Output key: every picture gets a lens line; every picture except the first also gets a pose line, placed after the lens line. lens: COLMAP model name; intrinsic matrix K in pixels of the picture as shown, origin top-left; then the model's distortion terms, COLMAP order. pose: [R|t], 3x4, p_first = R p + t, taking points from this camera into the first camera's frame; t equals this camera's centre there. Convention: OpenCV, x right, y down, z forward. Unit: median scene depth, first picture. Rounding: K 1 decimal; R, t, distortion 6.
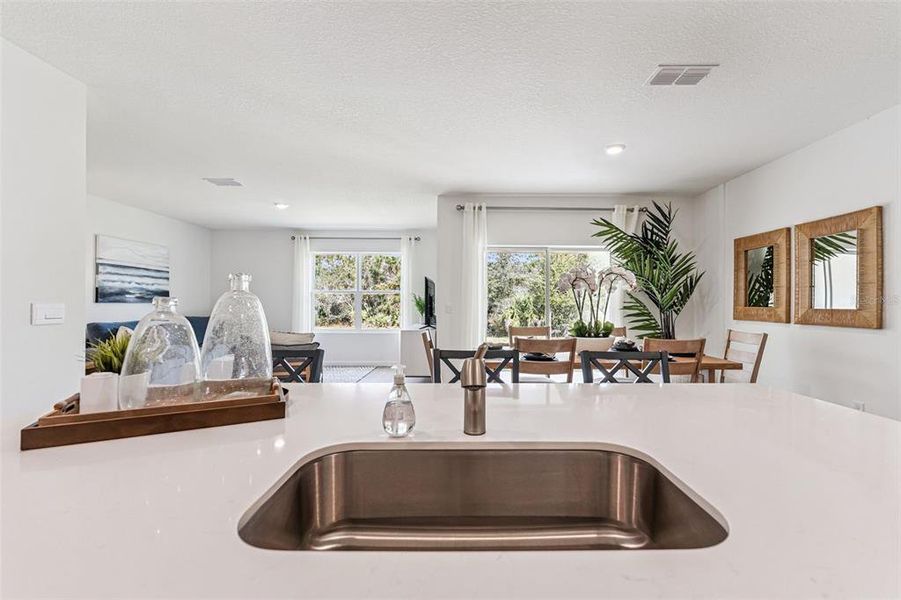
lens RADIAL K [[386.9, 0, 465.7], [0, 386.9, 303.3], [0, 0, 1]] dist [0.007895, 0.000688]
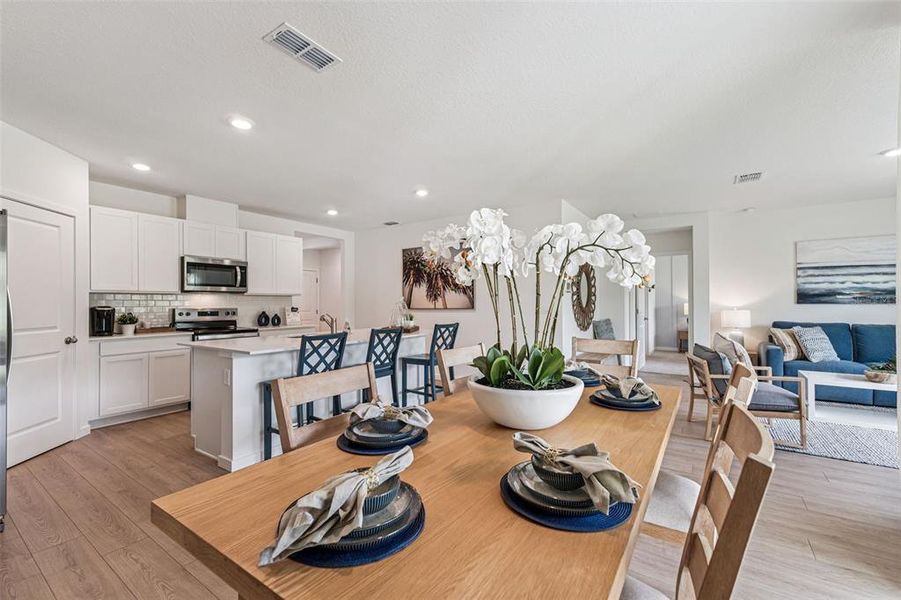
lens RADIAL K [[386.9, 0, 453.4], [0, 386.9, 304.4], [0, 0, 1]] dist [0.007895, 0.000688]
pose [[-0.569148, 0.000095, -0.822235, 0.504644], [-0.000006, 1.000000, 0.000119, 0.000028], [0.822235, 0.000073, -0.569148, 0.825637]]
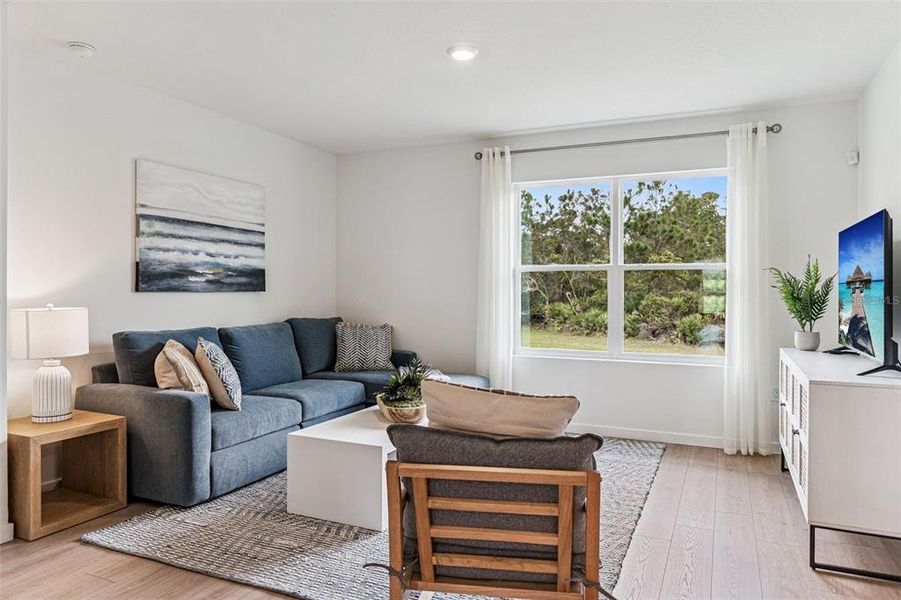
lens RADIAL K [[590.1, 0, 450.9], [0, 590.1, 292.2], [0, 0, 1]] dist [-0.003461, -0.001750]
pose [[0.907136, 0.002331, -0.420830, -0.243139], [-0.002034, 0.999997, 0.001153, -0.002589], [0.420832, -0.000190, 0.907139, 0.467734]]
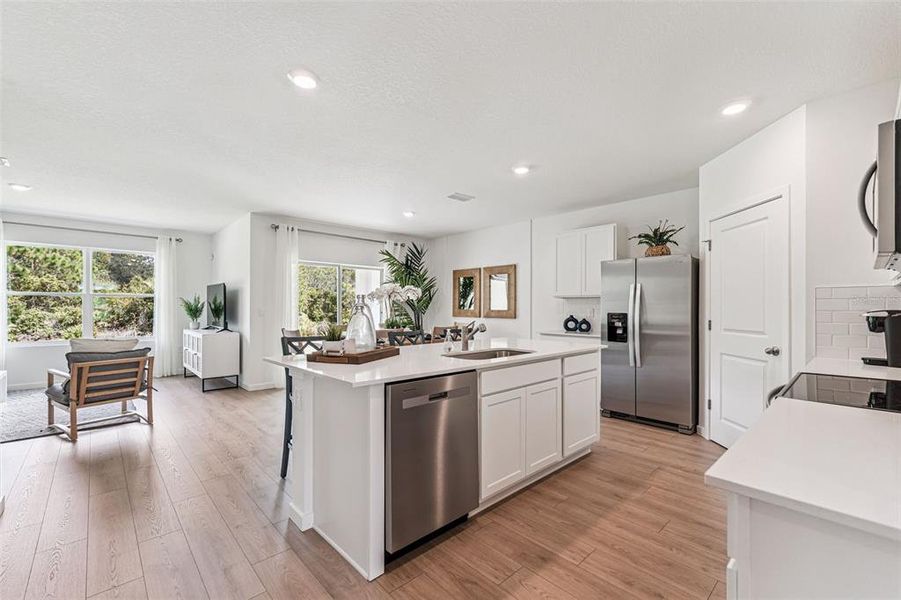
lens RADIAL K [[386.9, 0, 456.0], [0, 386.9, 306.1], [0, 0, 1]] dist [0.007895, 0.000688]
pose [[0.730338, -0.000921, 0.683086, -0.400262], [0.002725, 0.999995, -0.001565, -0.001933], [-0.683081, 0.003004, 0.730337, -0.224198]]
